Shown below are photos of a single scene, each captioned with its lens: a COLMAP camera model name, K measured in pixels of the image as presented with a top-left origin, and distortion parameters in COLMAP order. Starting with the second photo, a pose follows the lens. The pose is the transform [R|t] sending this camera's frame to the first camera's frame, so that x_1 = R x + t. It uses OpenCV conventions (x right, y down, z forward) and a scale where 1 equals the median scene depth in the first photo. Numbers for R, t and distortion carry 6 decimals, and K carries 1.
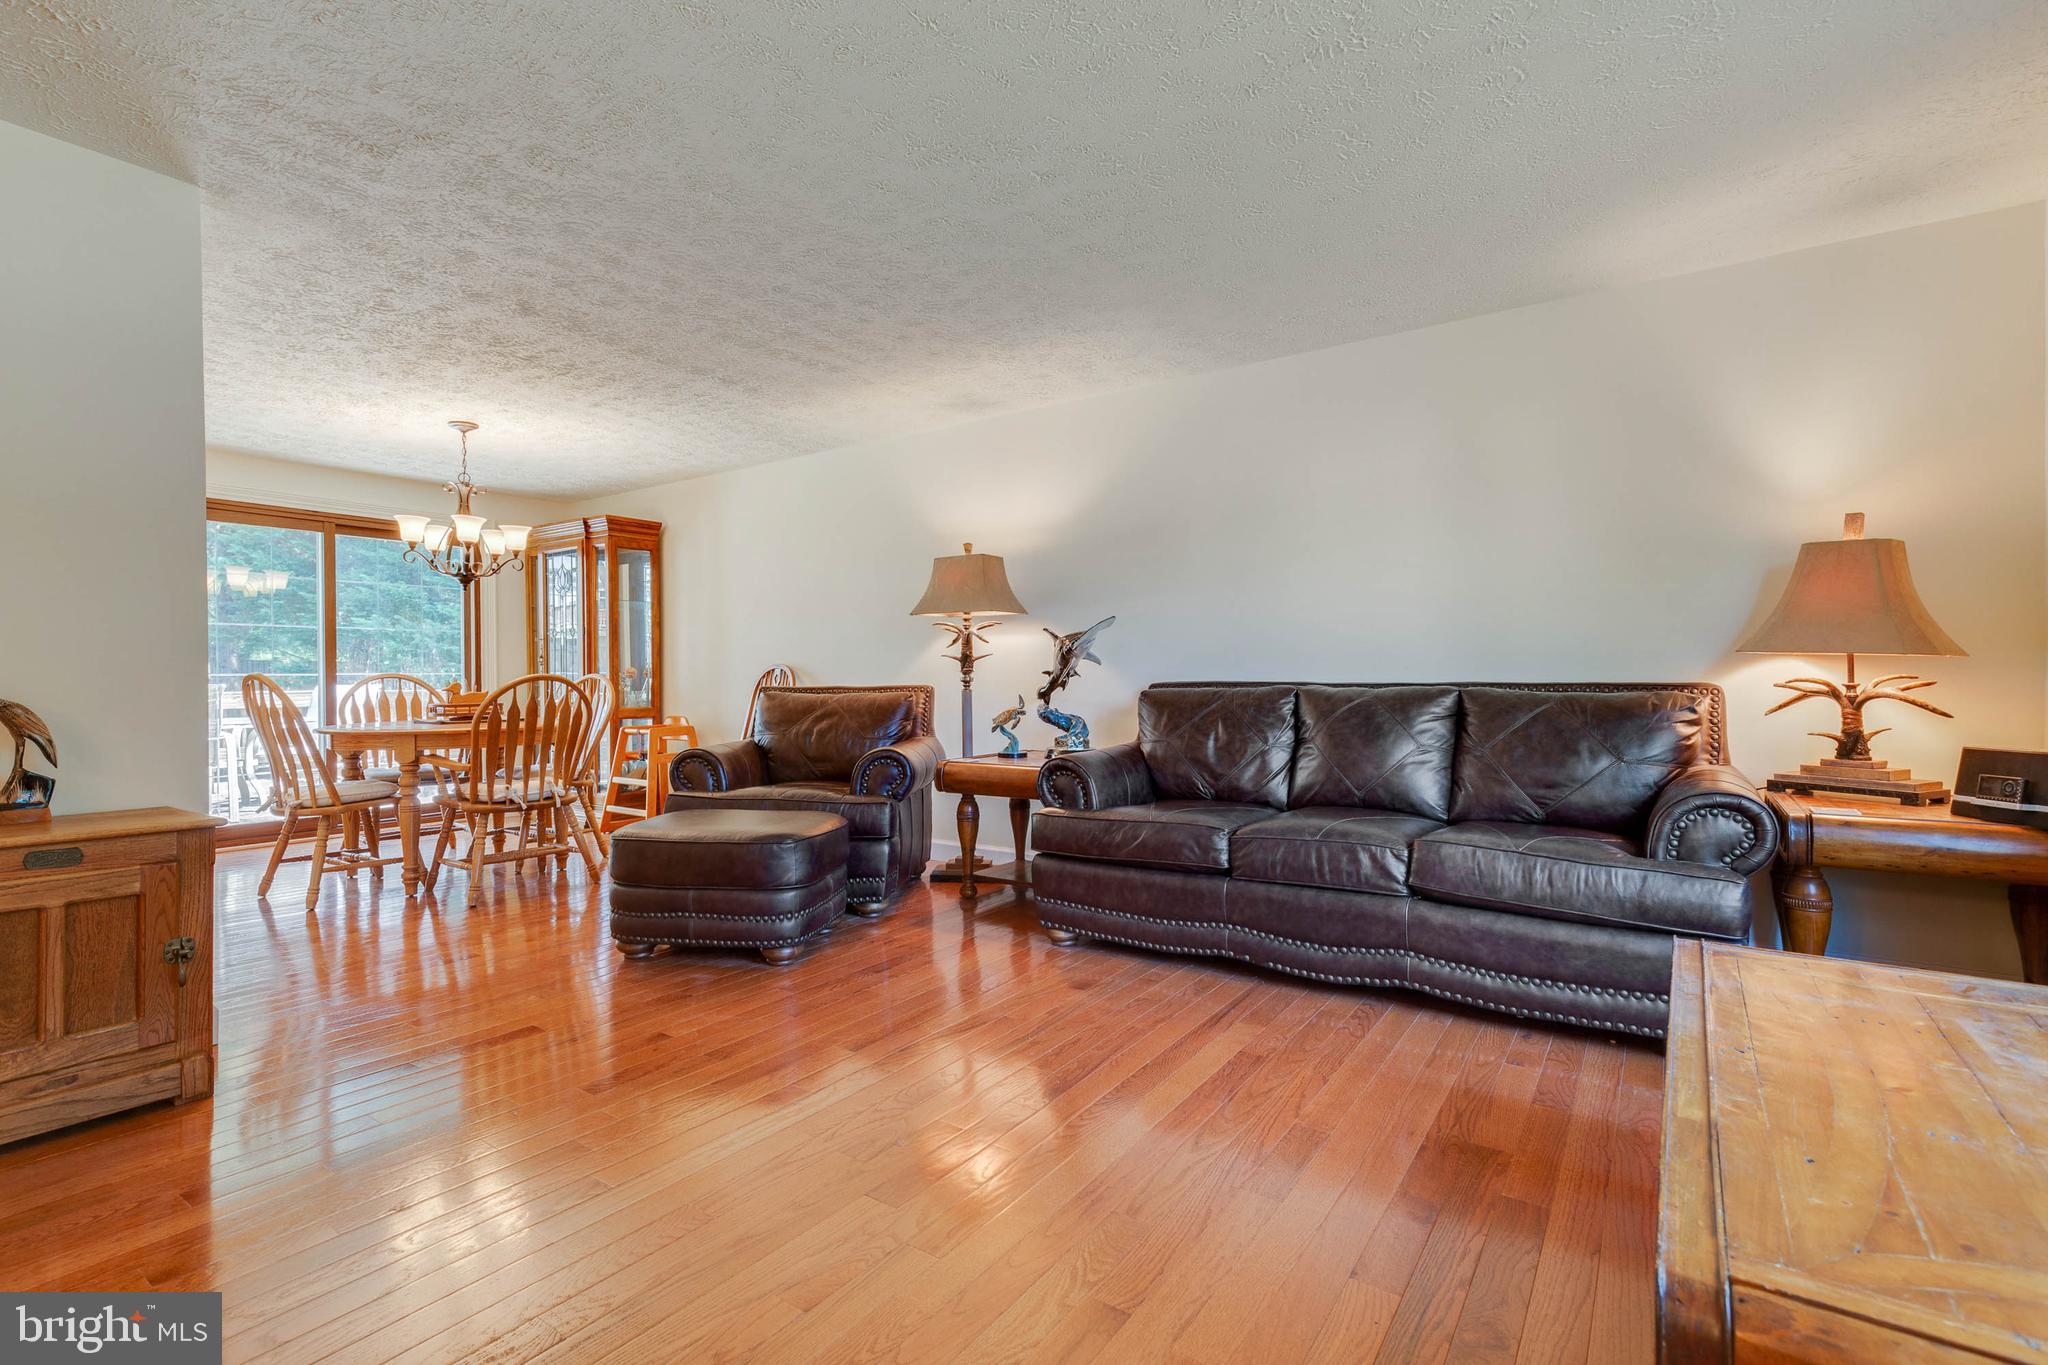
lens RADIAL K [[928.2, 0, 1027.1], [0, 928.2, 675.0], [0, 0, 1]] dist [-0.000400, -0.000266]
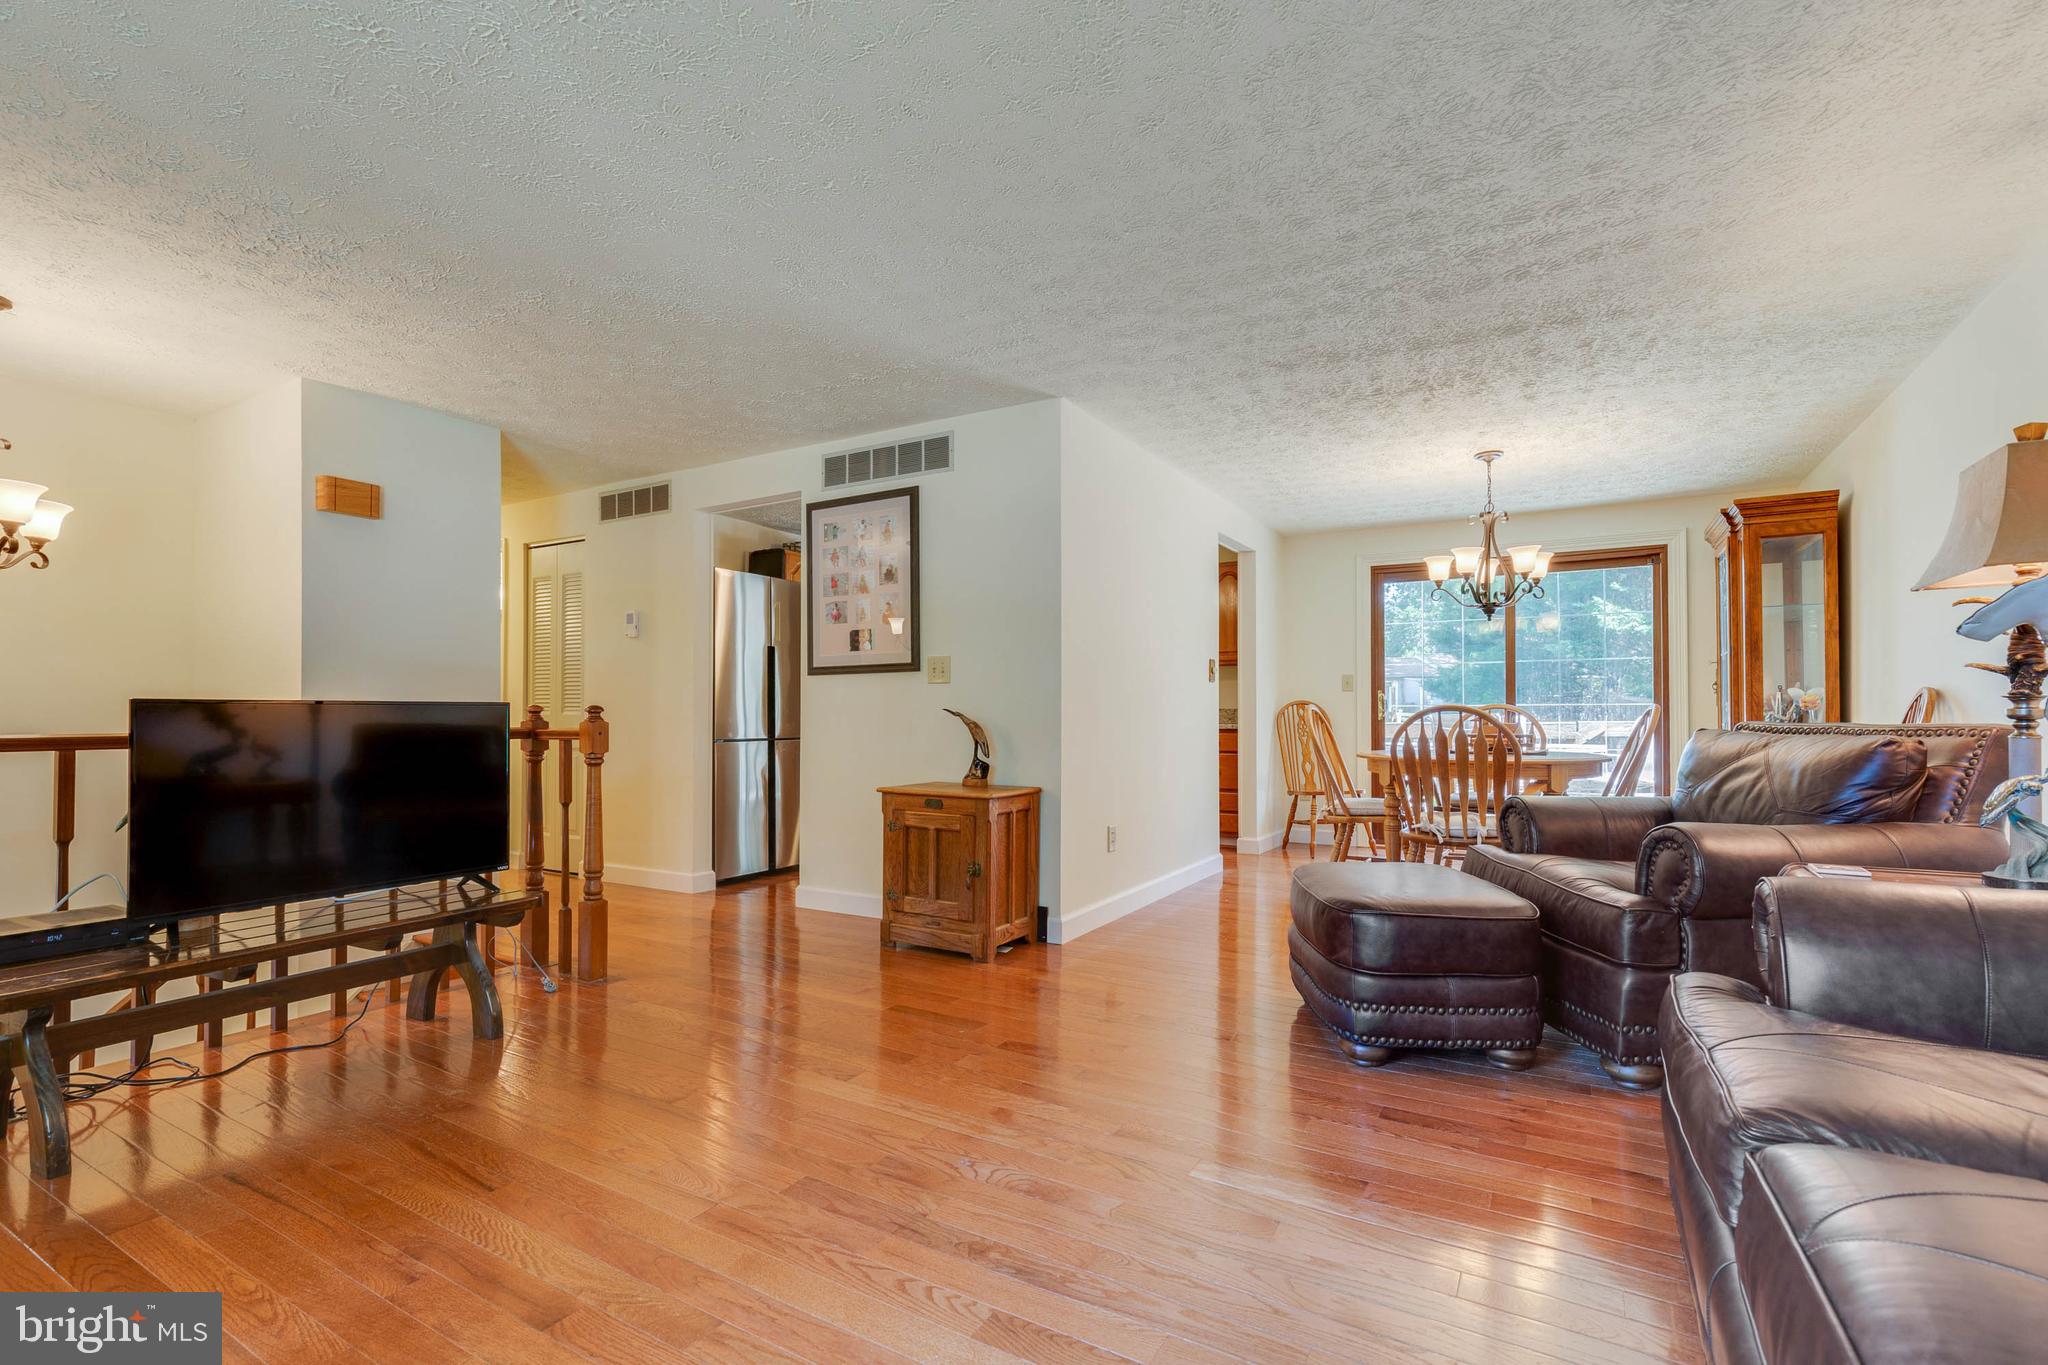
lens RADIAL K [[919.5, 0, 1020.5], [0, 919.5, 709.0], [0, 0, 1]] dist [0.000950, 0.000053]
pose [[0.069701, 0.004485, -0.997558, 0.392312], [0.002757, 0.999985, 0.004688, -0.002493], [0.997564, -0.003077, 0.069687, 0.487989]]
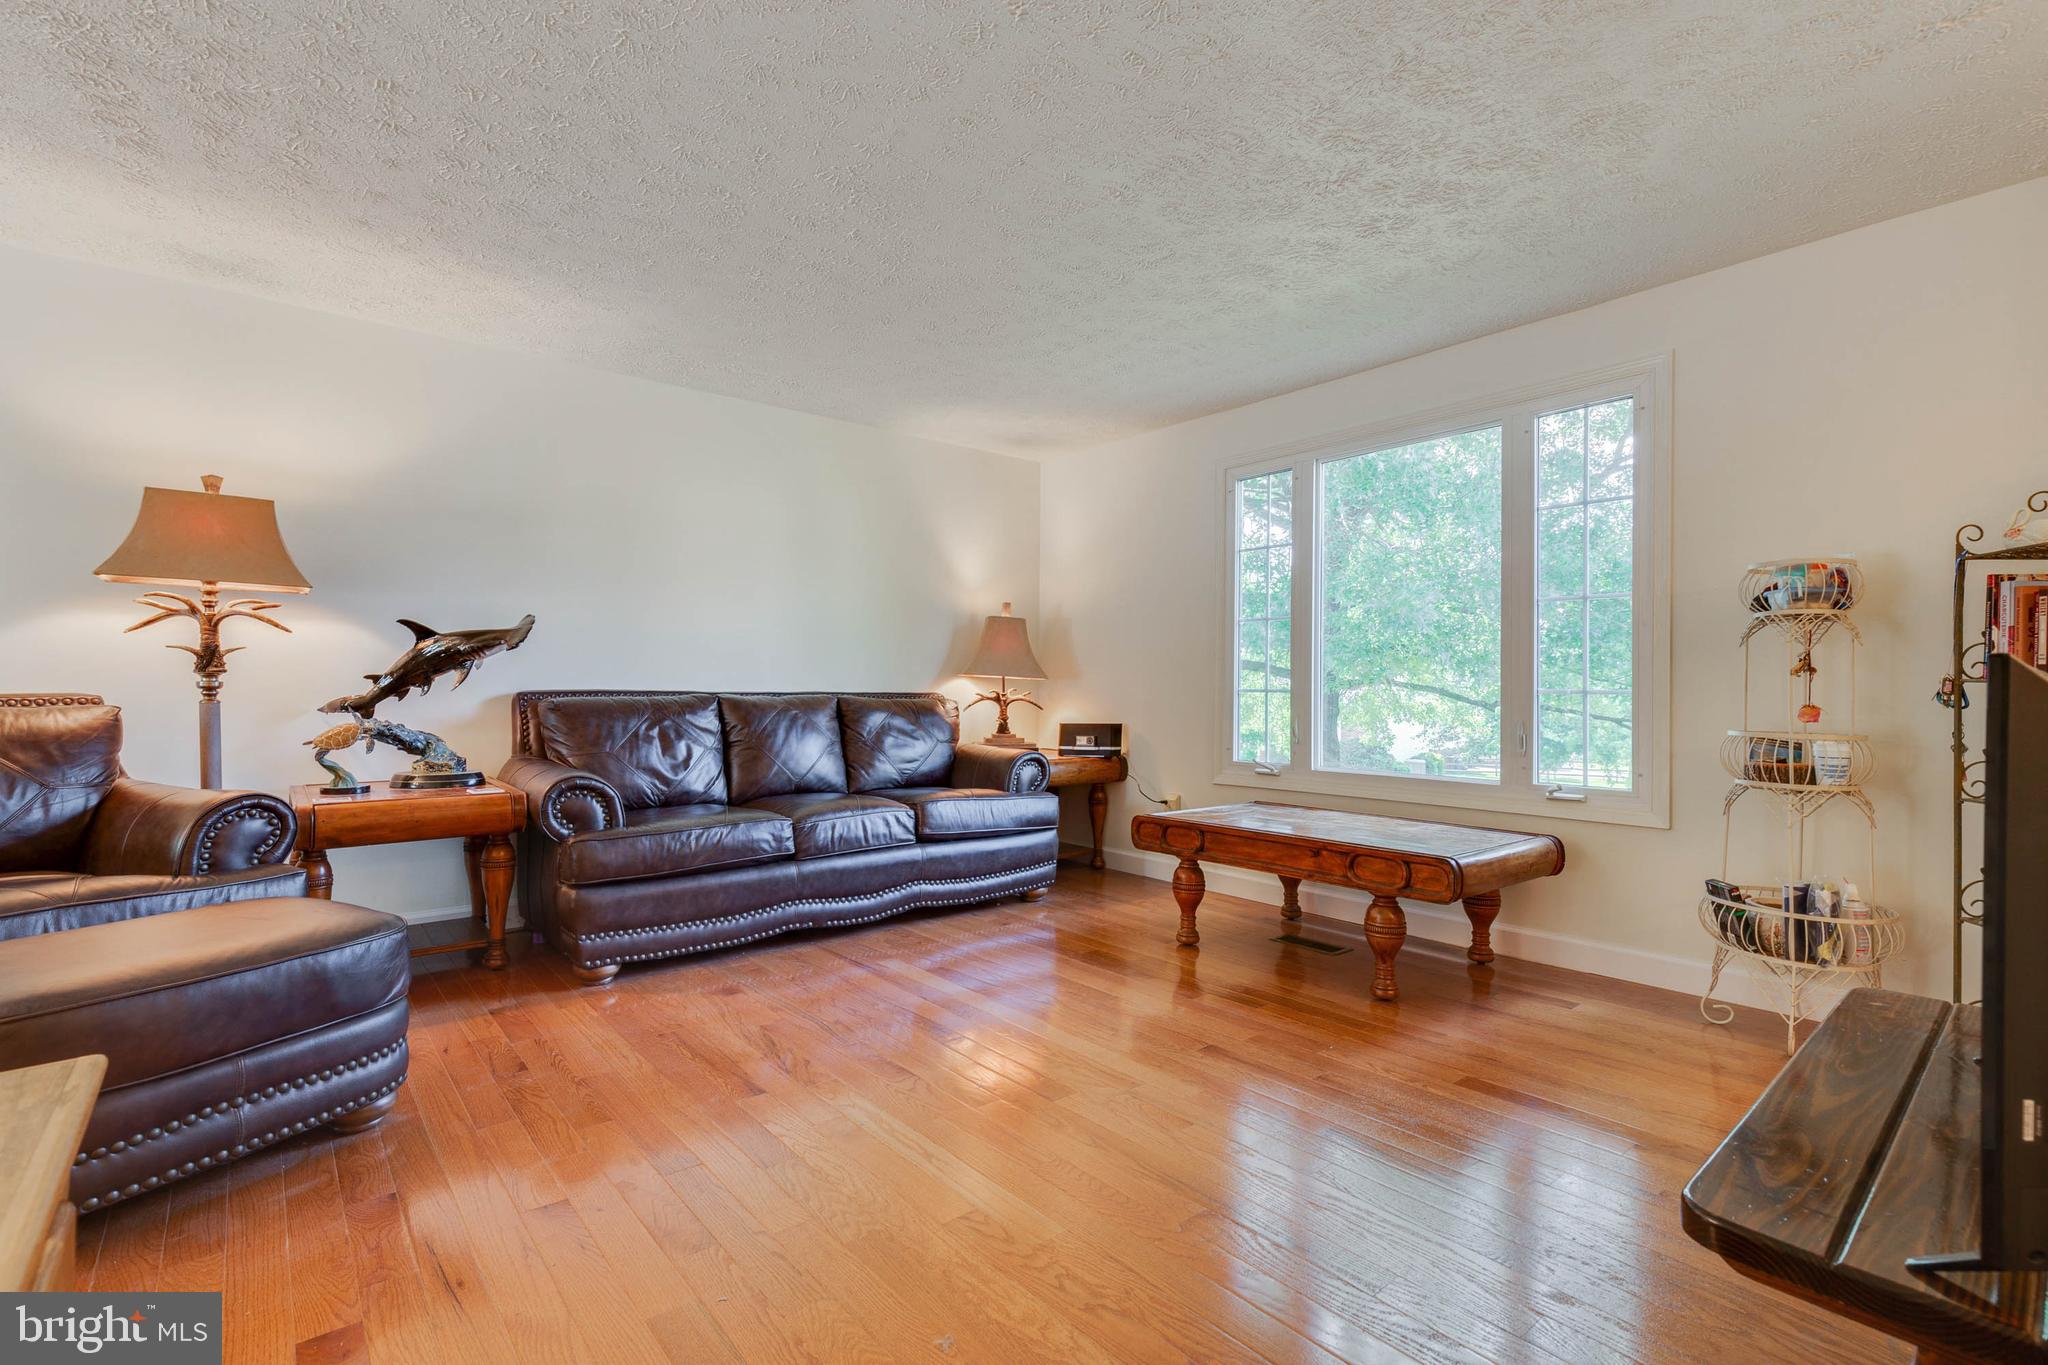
lens RADIAL K [[928.2, 0, 1027.1], [0, 928.2, 675.0], [0, 0, 1]] dist [-0.000400, -0.000266]
pose [[0.258702, 0.019906, 0.965752, -0.582094], [-0.009567, 0.999791, -0.018045, 0.004255], [-0.965910, -0.004571, 0.258838, 0.299437]]
